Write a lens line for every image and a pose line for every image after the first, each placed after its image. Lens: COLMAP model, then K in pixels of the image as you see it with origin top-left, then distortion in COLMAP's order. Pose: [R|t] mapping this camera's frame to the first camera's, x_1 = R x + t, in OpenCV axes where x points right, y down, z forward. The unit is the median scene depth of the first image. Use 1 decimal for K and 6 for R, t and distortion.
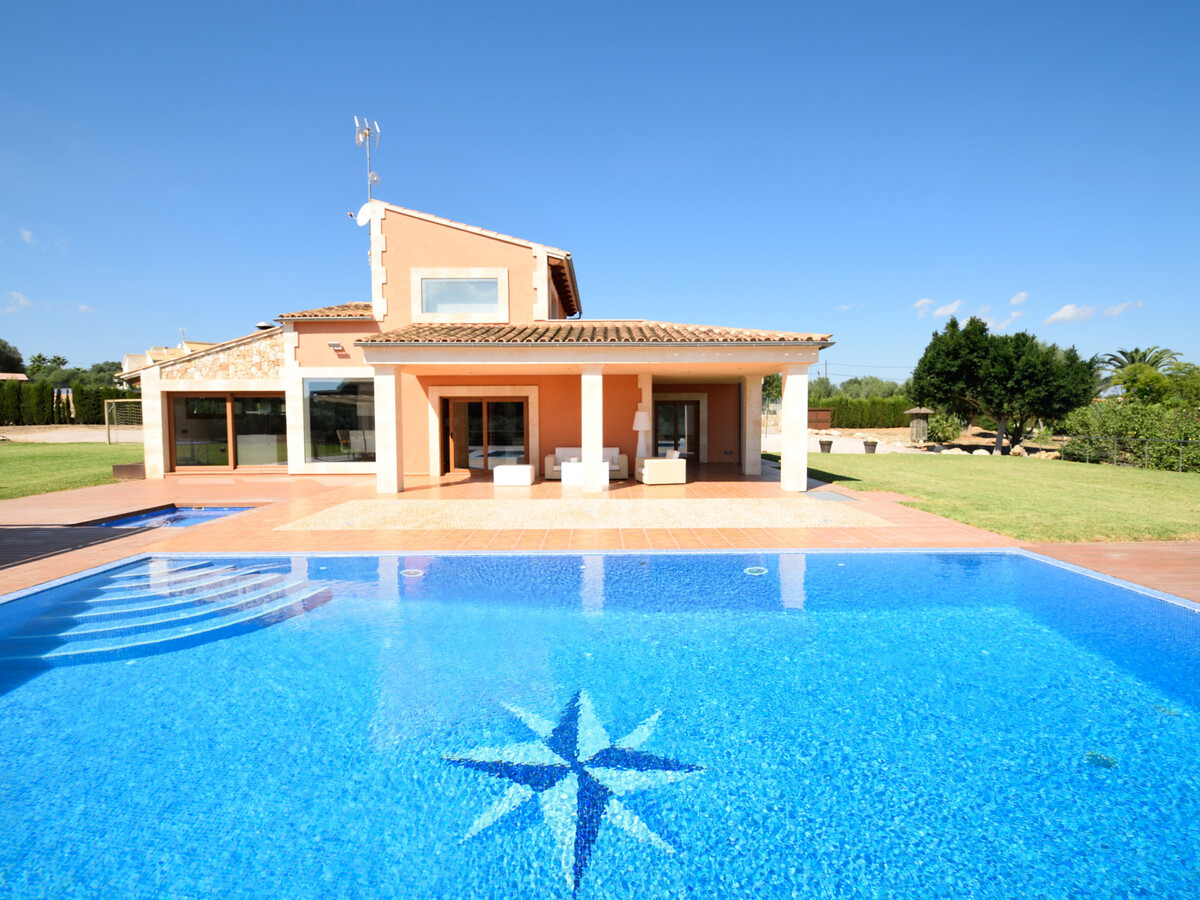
lens RADIAL K [[583.8, 0, 600.0], [0, 583.8, 450.0], [0, 0, 1]] dist [0.002196, -0.010079]
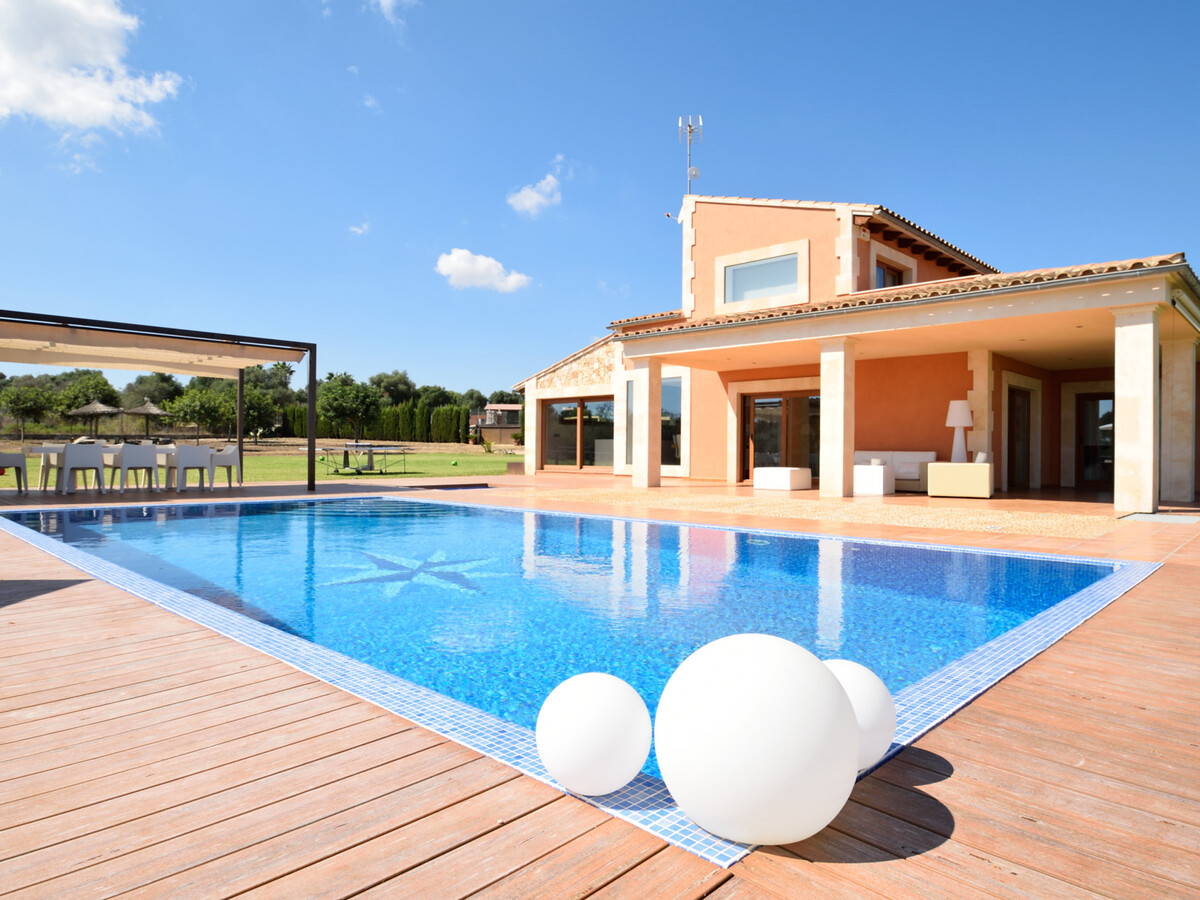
lens RADIAL K [[758.6, 0, 600.0], [0, 758.6, 450.0], [0, 0, 1]] dist [-0.028983, 0.002393]
pose [[0.709756, 0.008705, -0.704393, 0.400163], [-0.051908, 0.997852, -0.039971, 0.053918], [0.702532, 0.064933, 0.708684, 0.029646]]
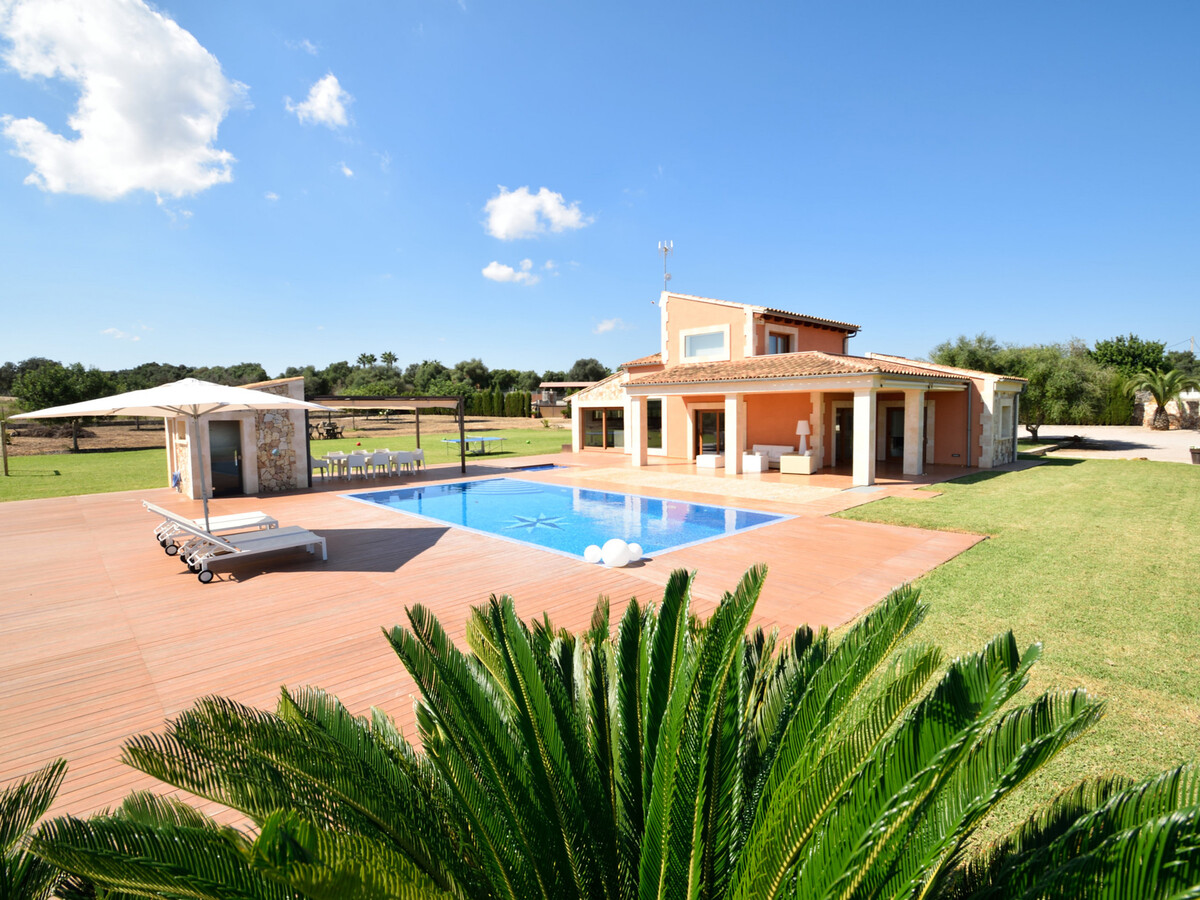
lens RADIAL K [[583.8, 0, 600.0], [0, 583.8, 450.0], [0, 0, 1]] dist [0.002196, -0.010079]
pose [[0.677109, 0.046506, -0.734412, 0.729030], [-0.031492, 0.998918, 0.034221, -0.027647], [0.735208, -0.000043, 0.677841, -0.261104]]
